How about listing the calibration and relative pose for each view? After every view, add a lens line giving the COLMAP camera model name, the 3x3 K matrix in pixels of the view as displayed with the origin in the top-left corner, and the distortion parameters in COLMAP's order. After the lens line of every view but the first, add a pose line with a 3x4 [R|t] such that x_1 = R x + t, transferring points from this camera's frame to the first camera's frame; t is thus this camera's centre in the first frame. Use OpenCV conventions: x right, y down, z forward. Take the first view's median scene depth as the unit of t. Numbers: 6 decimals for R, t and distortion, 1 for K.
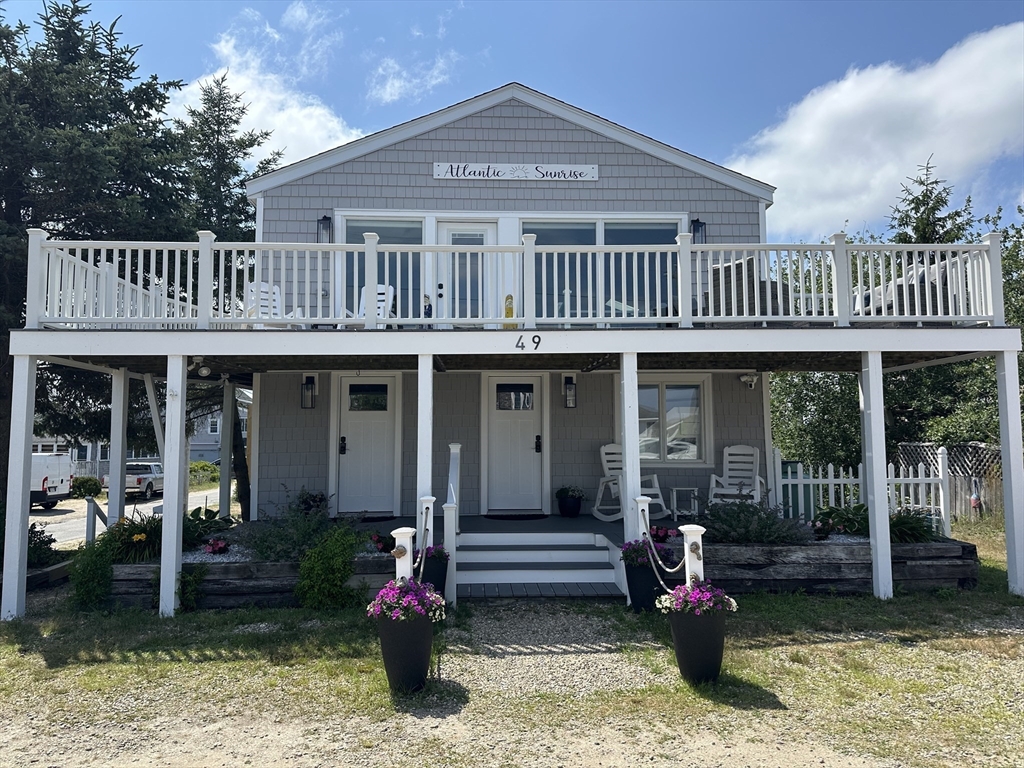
lens RADIAL K [[710.1, 0, 512.0], [0, 710.1, 384.0], [0, 0, 1]] dist [0.091737, -0.117771]
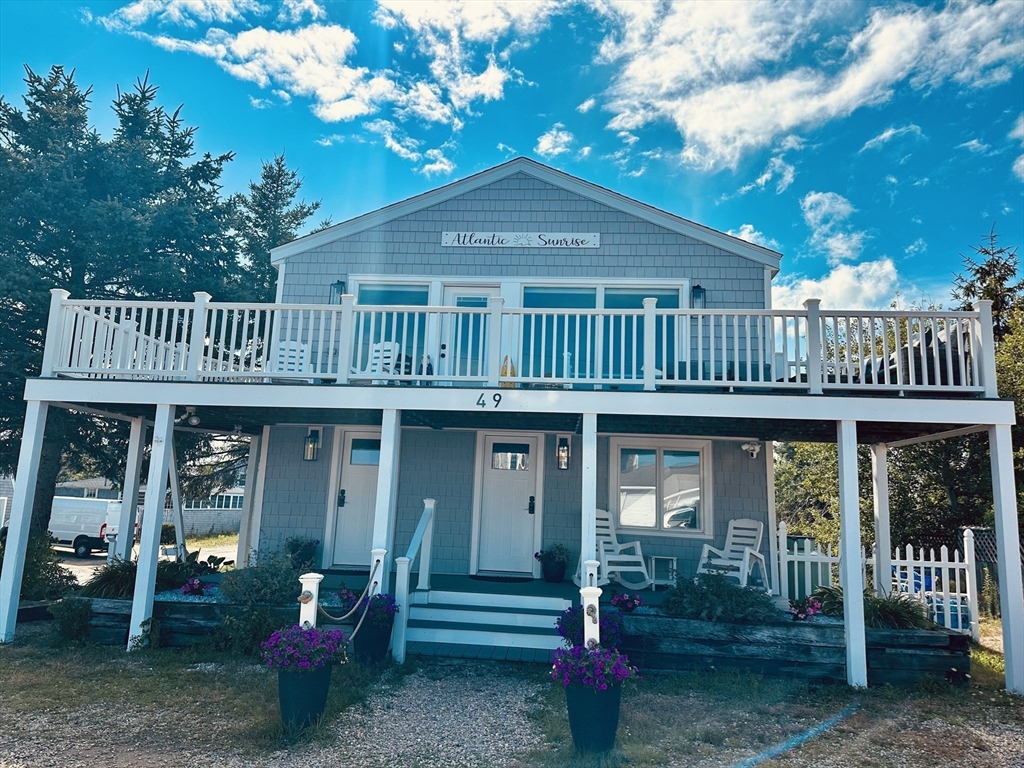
lens RADIAL K [[710.1, 0, 512.0], [0, 710.1, 384.0], [0, 0, 1]] dist [0.091737, -0.117771]
pose [[0.991383, 0.024151, -0.128747, 0.134741], [-0.035983, 0.995257, -0.090383, 0.006604], [0.125954, 0.094236, 0.987550, -0.005339]]
